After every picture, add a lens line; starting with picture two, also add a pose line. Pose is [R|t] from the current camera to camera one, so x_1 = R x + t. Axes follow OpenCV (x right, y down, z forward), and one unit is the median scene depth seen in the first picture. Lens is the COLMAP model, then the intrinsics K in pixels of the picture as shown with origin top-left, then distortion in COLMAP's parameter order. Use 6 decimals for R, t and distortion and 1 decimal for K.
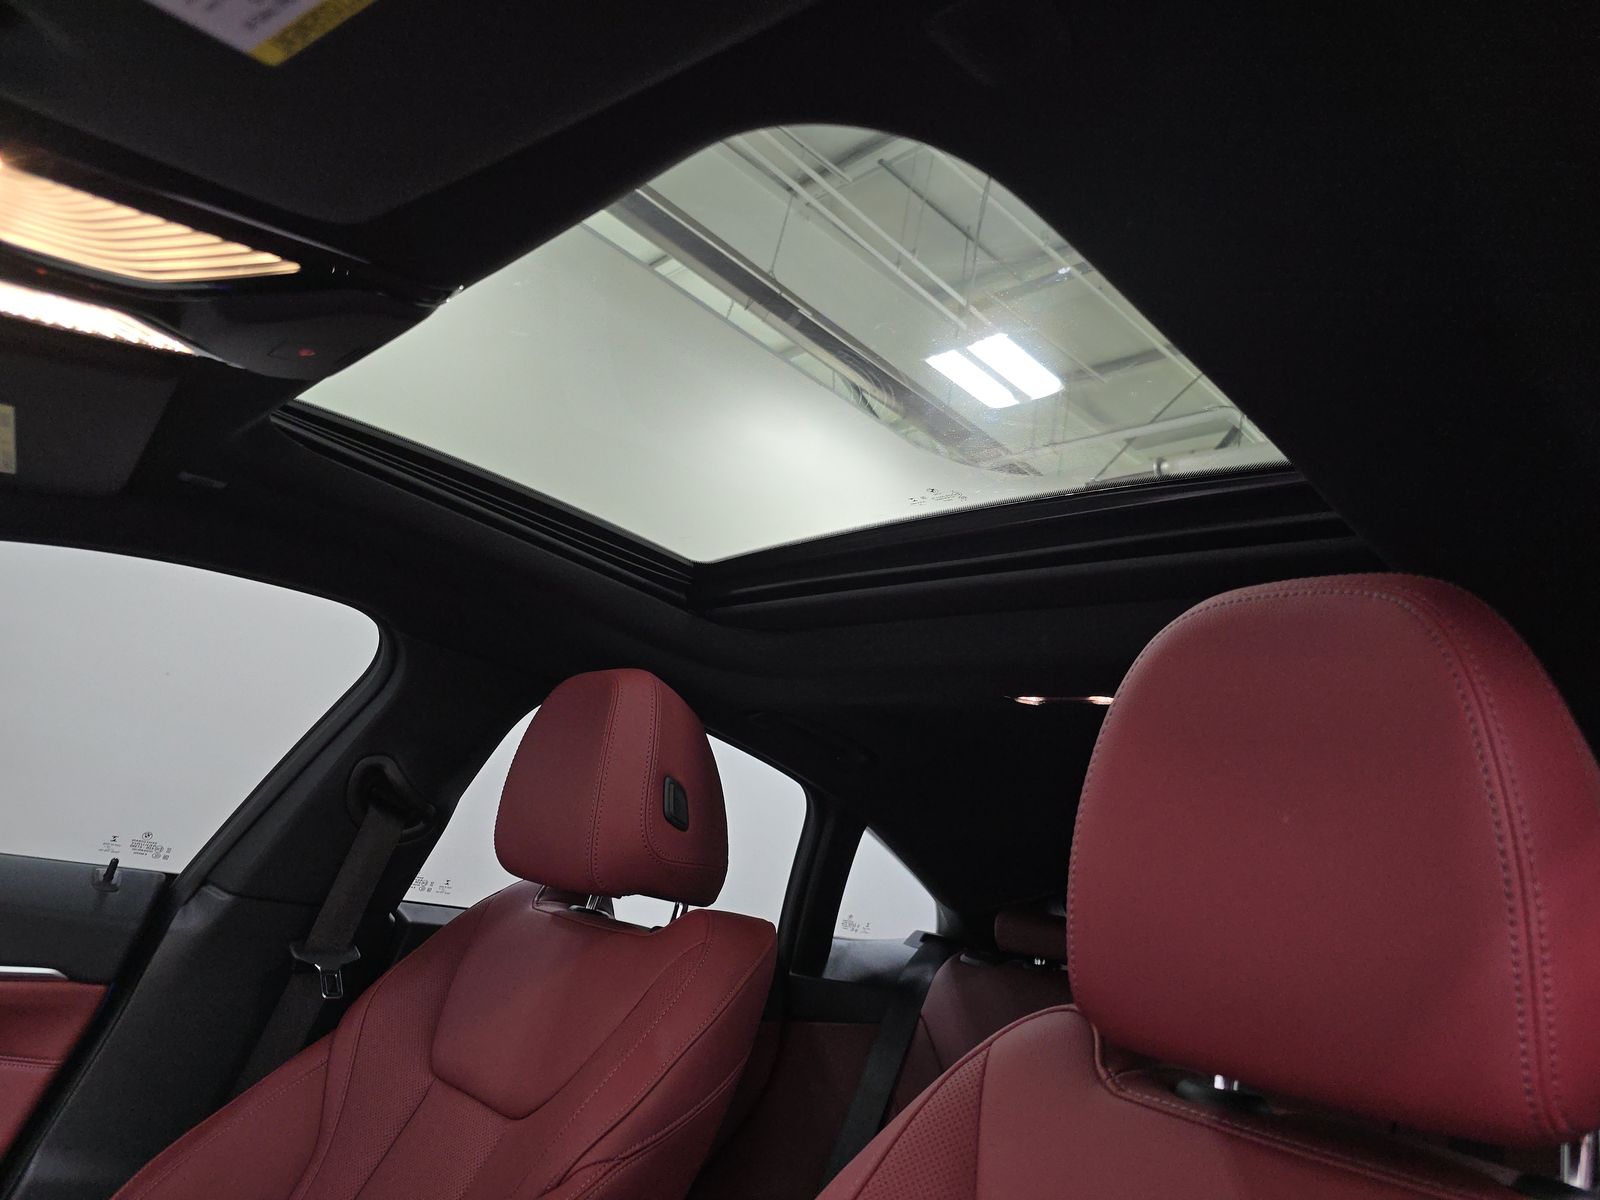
lens RADIAL K [[1100.0, 0, 801.1], [0, 1100.0, 585.9], [0, 0, 1]] dist [0.020061, -0.012567]
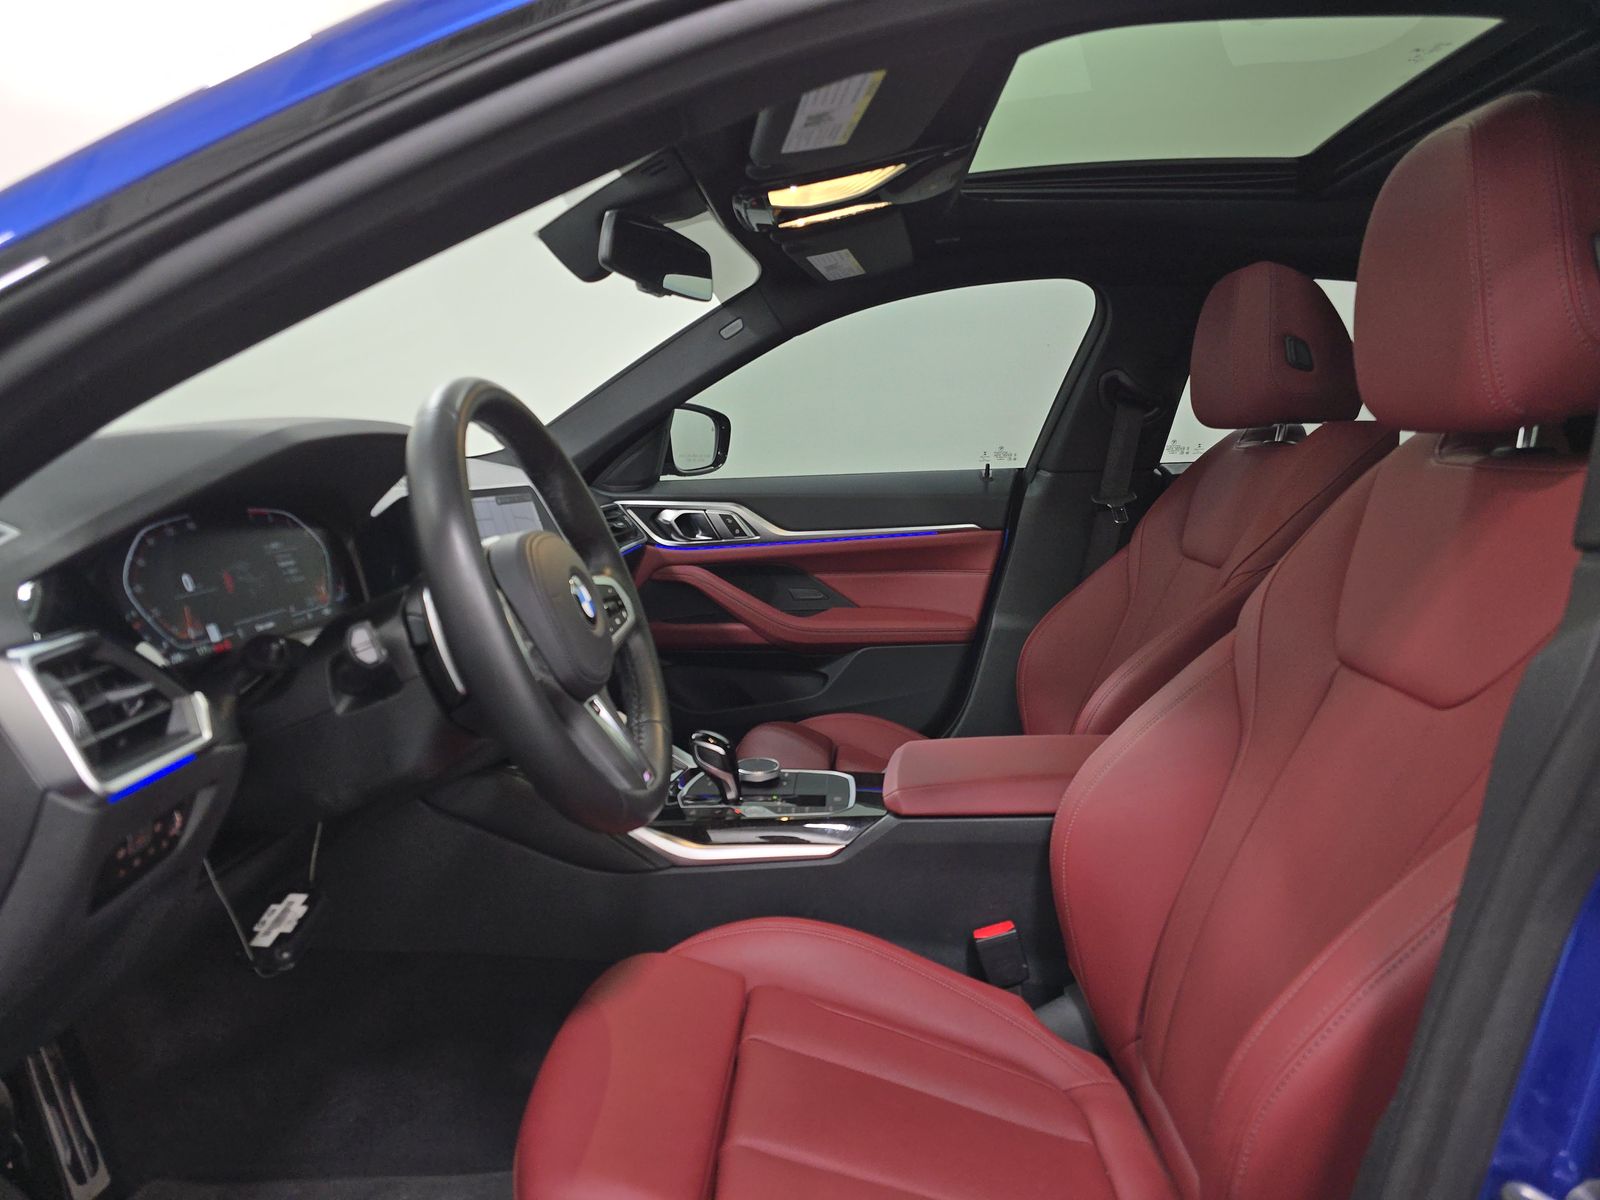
lens RADIAL K [[1100.0, 0, 807.2], [0, 1100.0, 604.0], [0, 0, 1]] dist [0.020061, -0.012567]
pose [[0.687691, -0.084029, -0.721125, 0.407670], [0.329129, 0.921429, 0.206500, -0.000028], [0.647113, -0.379352, 0.661315, -0.402515]]
